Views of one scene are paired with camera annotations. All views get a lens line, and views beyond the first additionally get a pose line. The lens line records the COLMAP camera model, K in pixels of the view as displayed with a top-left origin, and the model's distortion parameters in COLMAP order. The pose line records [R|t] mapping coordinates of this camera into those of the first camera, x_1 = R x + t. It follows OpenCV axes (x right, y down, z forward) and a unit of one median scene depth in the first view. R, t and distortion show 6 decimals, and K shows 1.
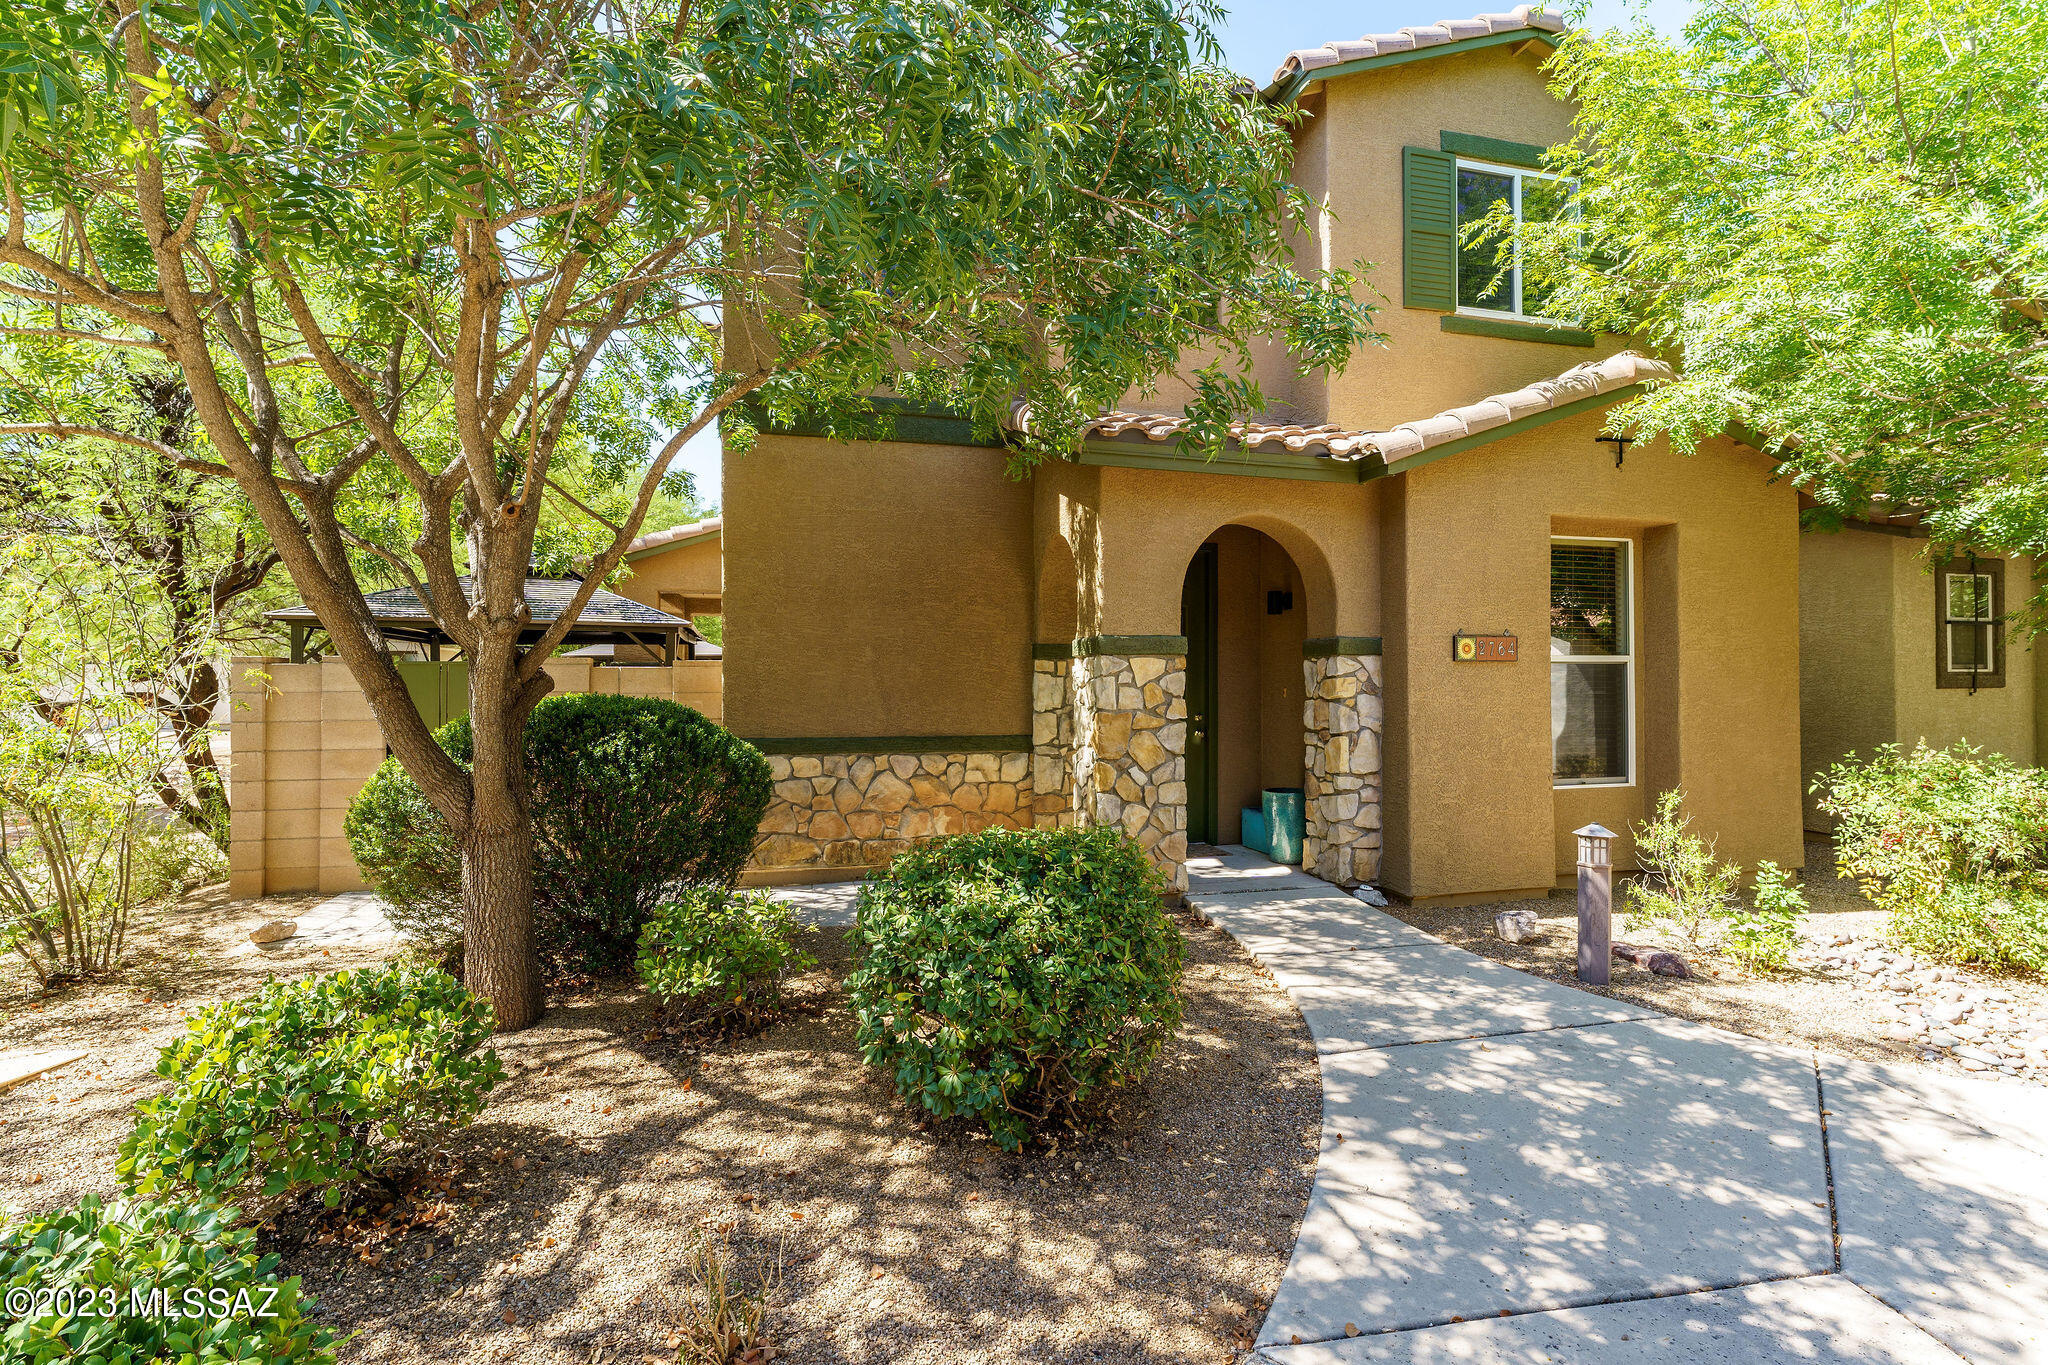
lens RADIAL K [[962.3, 0, 1000.6], [0, 962.3, 676.7], [0, 0, 1]] dist [-0.004041, 0.000982]
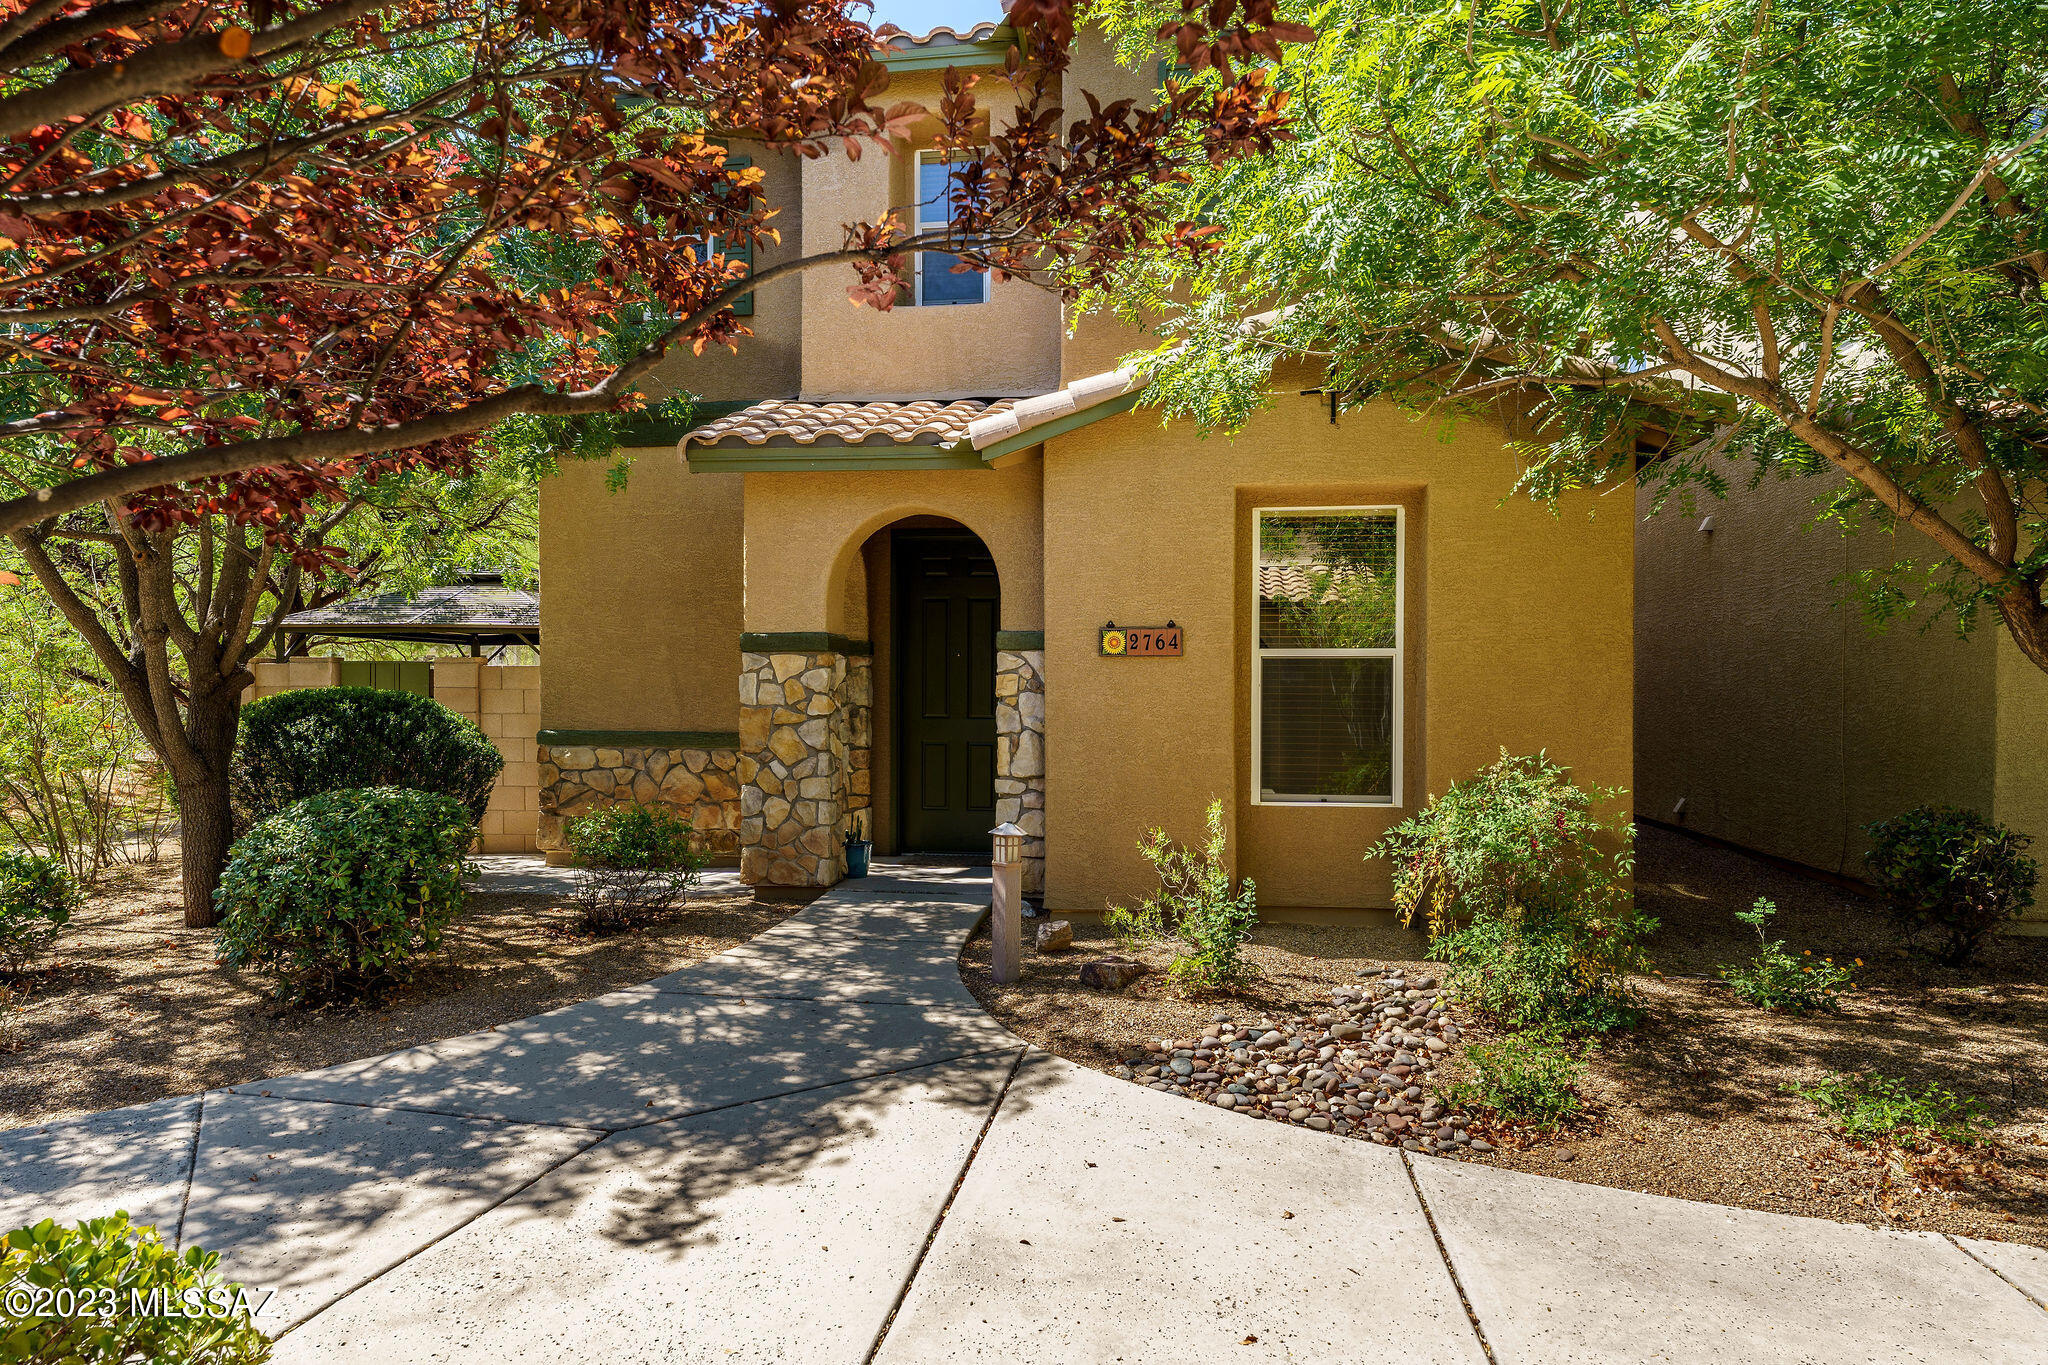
lens RADIAL K [[1266.0, 0, 986.3], [0, 1266.0, 720.1], [0, 0, 1]] dist [0.000475, -0.004764]
pose [[0.916811, 0.015053, -0.399038, 0.857703], [-0.002130, 0.999459, 0.032810, 0.004915], [0.399316, -0.029231, 0.916347, -0.143492]]
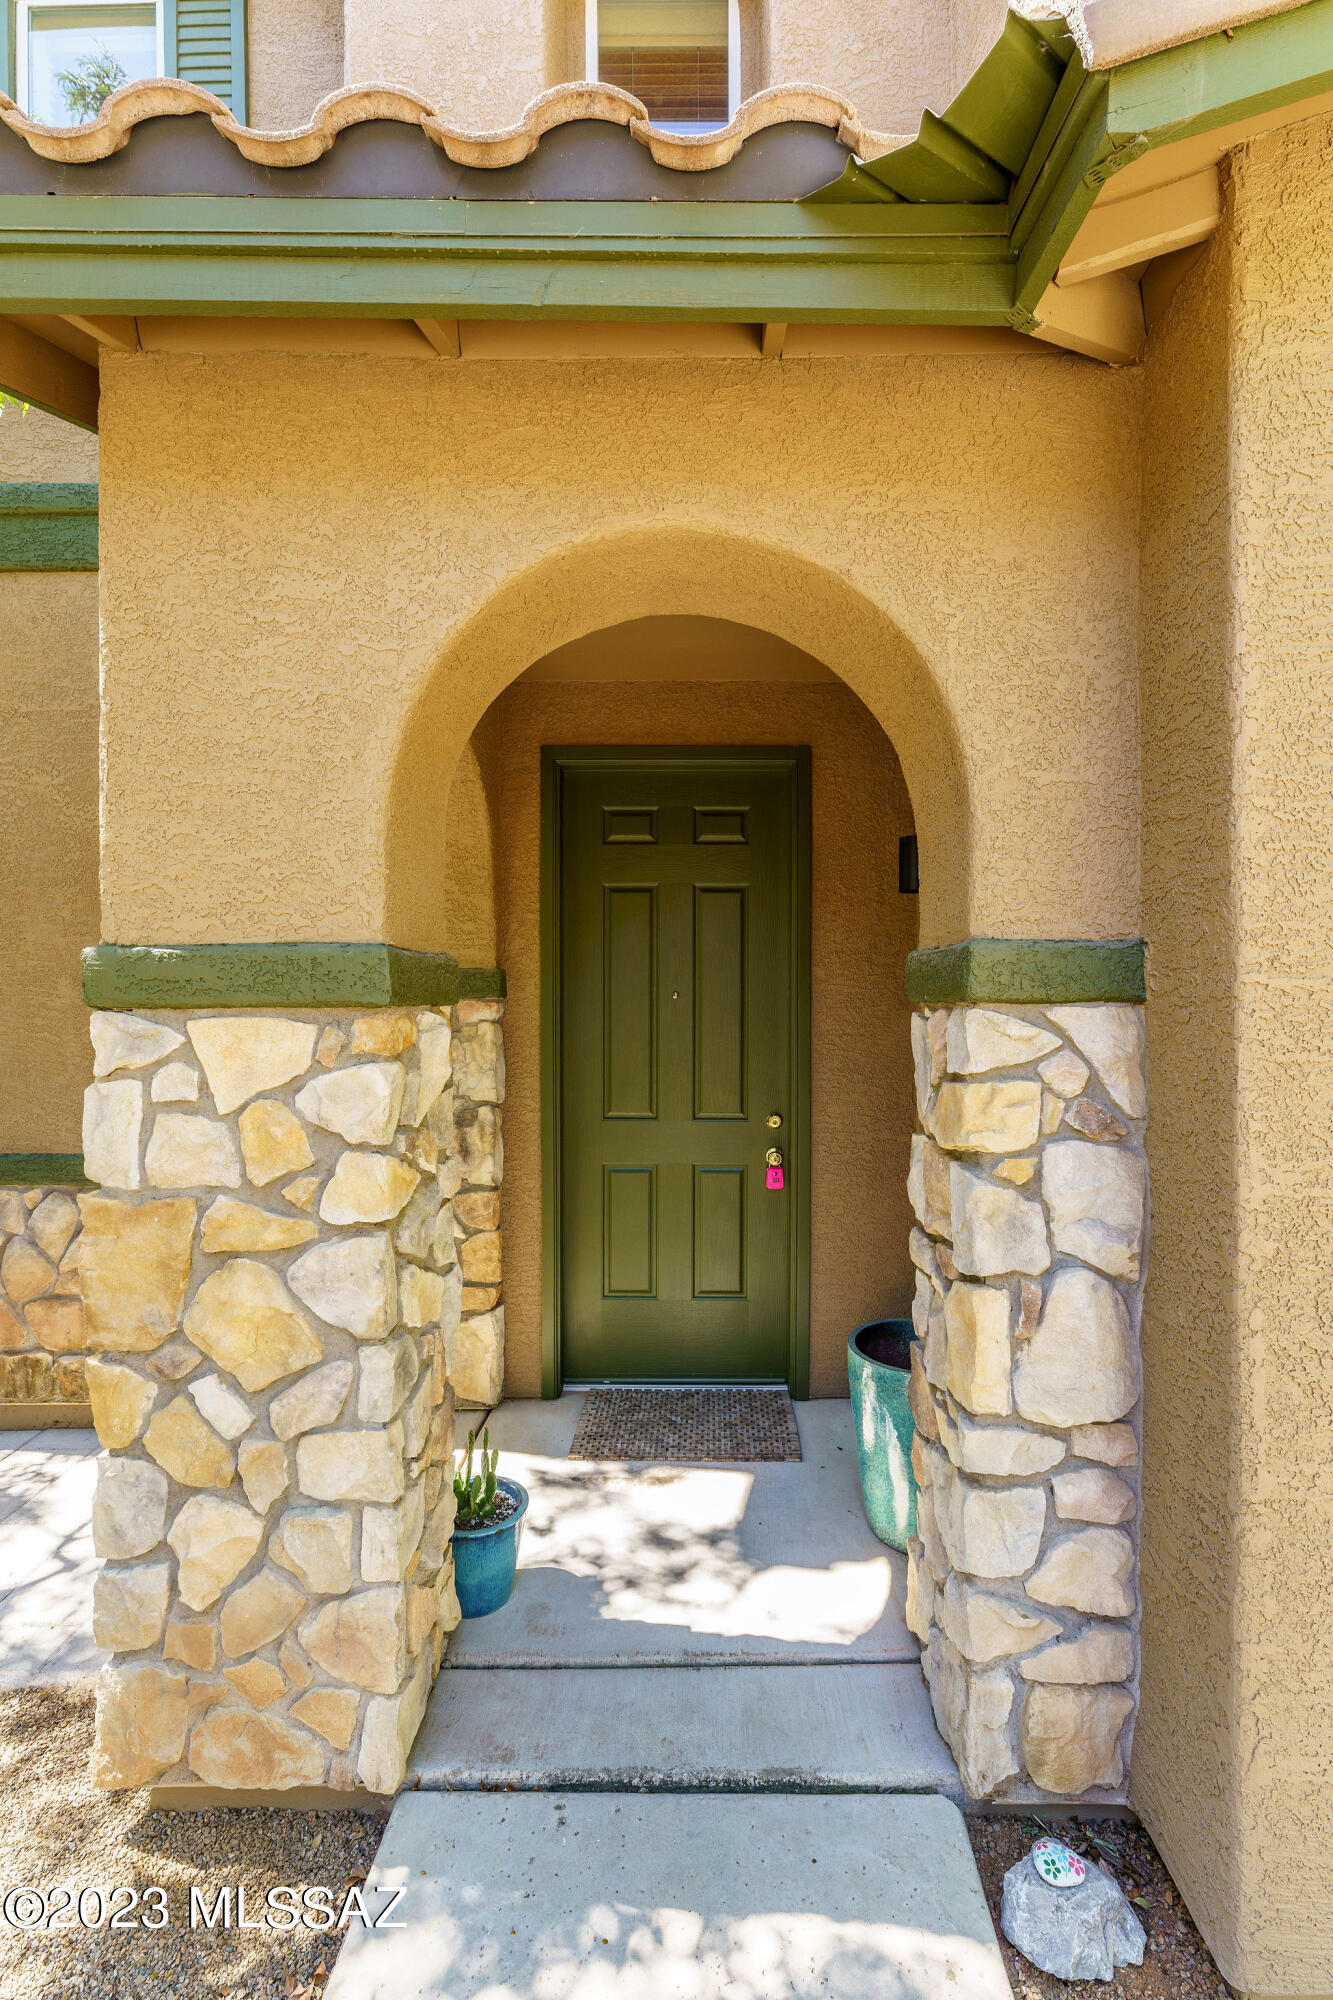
lens RADIAL K [[852.5, 0, 681.2], [0, 852.5, 1005.2], [0, 0, 1]] dist [-0.006809, 0.000915]
pose [[0.968838, 0.002343, -0.247683, 0.339460], [0.001749, 0.999866, 0.016300, -0.027090], [0.247688, -0.016225, 0.968704, 0.754133]]
